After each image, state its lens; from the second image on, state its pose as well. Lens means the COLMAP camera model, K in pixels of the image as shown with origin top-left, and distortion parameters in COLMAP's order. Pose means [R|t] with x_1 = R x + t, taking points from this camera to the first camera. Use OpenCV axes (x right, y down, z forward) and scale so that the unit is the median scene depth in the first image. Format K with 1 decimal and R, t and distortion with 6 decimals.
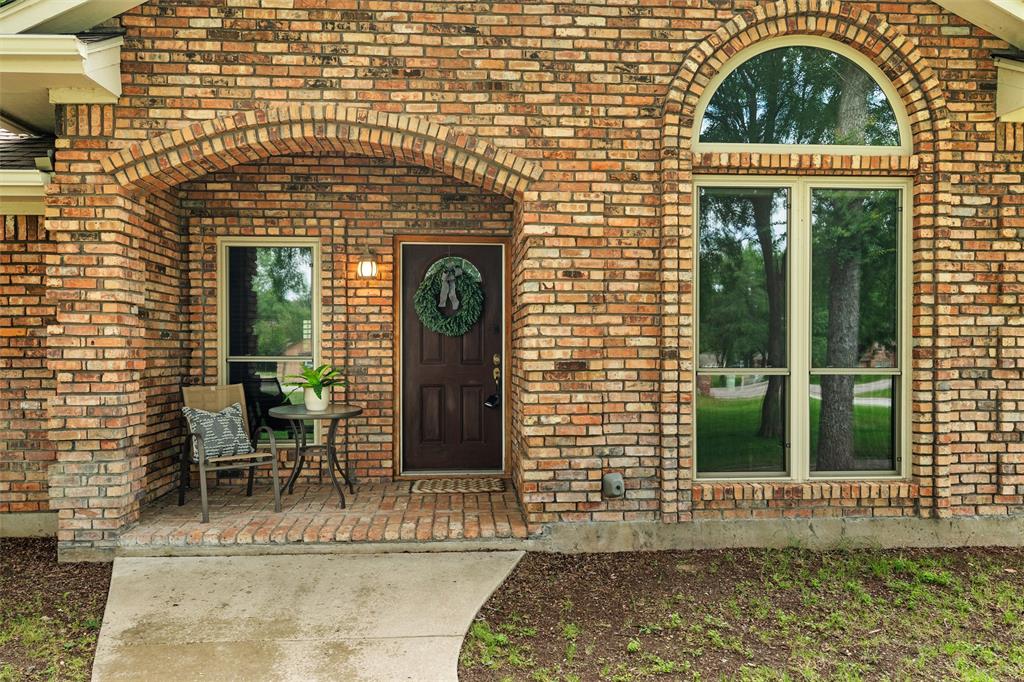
lens RADIAL K [[728.7, 0, 512.0], [0, 728.7, 341.0], [0, 0, 1]] dist [0.003006, 0.000882]
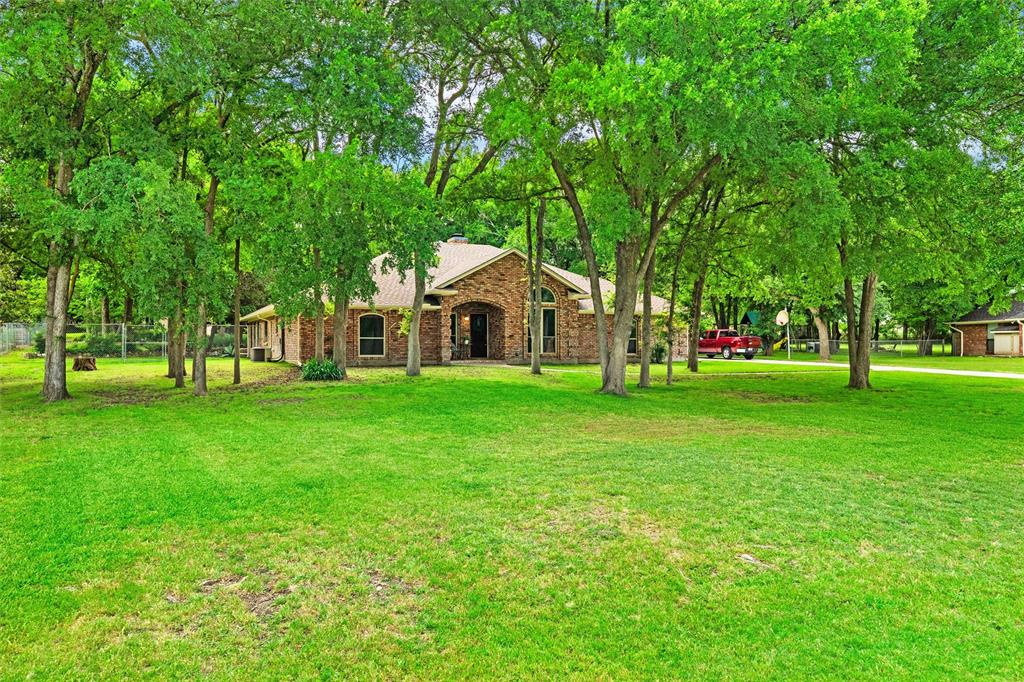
lens RADIAL K [[863.0, 0, 512.0], [0, 863.0, 341.0], [0, 0, 1]] dist [0.001995, -0.001109]
pose [[0.906997, 0.001668, 0.421134, -3.191020], [0.002280, 0.999958, -0.008870, 0.150091], [-0.421131, 0.009005, 0.906955, -6.070465]]
